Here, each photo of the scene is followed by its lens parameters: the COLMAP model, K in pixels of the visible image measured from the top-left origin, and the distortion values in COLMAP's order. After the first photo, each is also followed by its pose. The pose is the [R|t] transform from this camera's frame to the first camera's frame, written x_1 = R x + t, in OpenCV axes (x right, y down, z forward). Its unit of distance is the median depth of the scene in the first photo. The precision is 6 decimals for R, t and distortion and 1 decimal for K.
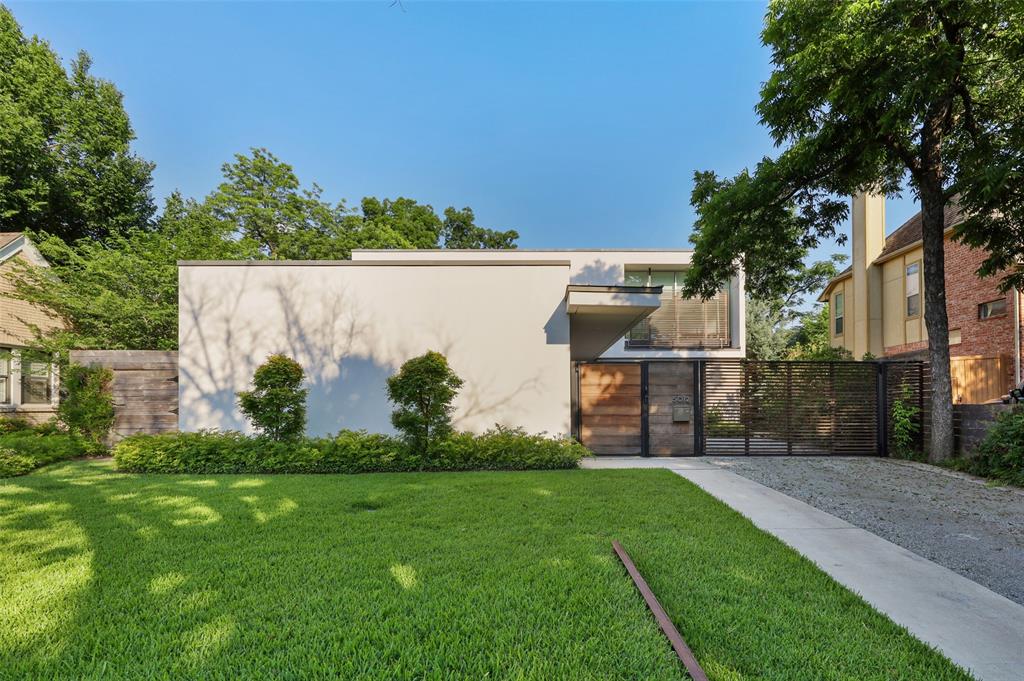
lens RADIAL K [[479.6, 0, 512.0], [0, 479.6, 340.5], [0, 0, 1]] dist [-0.000993, -0.000337]
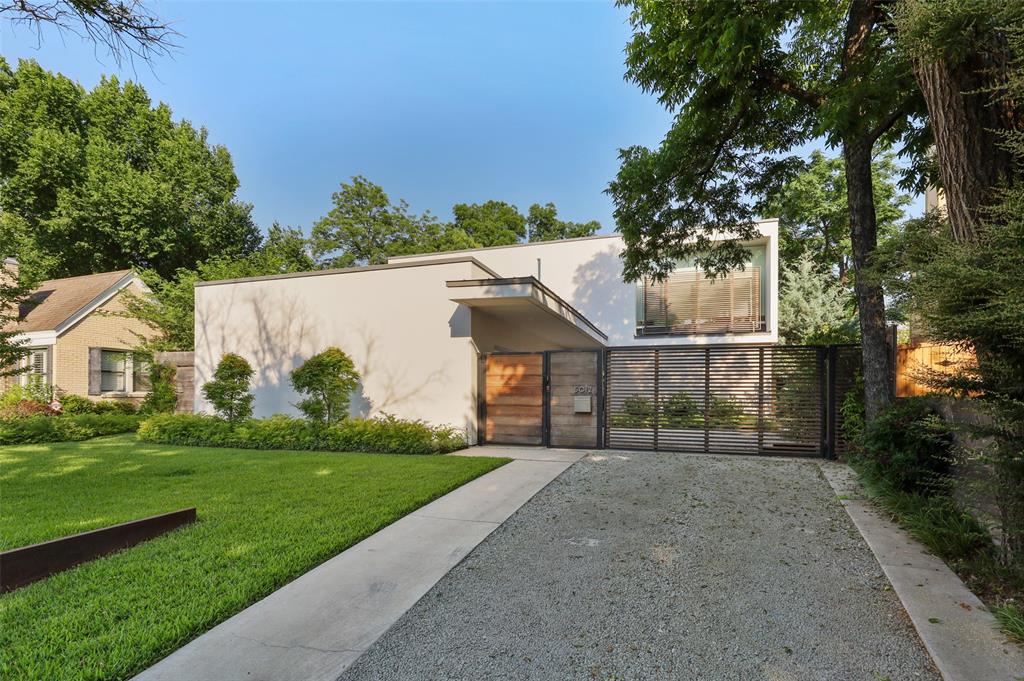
lens RADIAL K [[468.1, 0, 512.0], [0, 468.1, 340.5], [0, 0, 1]] dist [0.001254, 0.000148]
pose [[0.948227, -0.031048, -0.316072, 0.528001], [0.037663, 0.999180, 0.014841, 0.001977], [0.315352, -0.025977, 0.948619, 0.053816]]
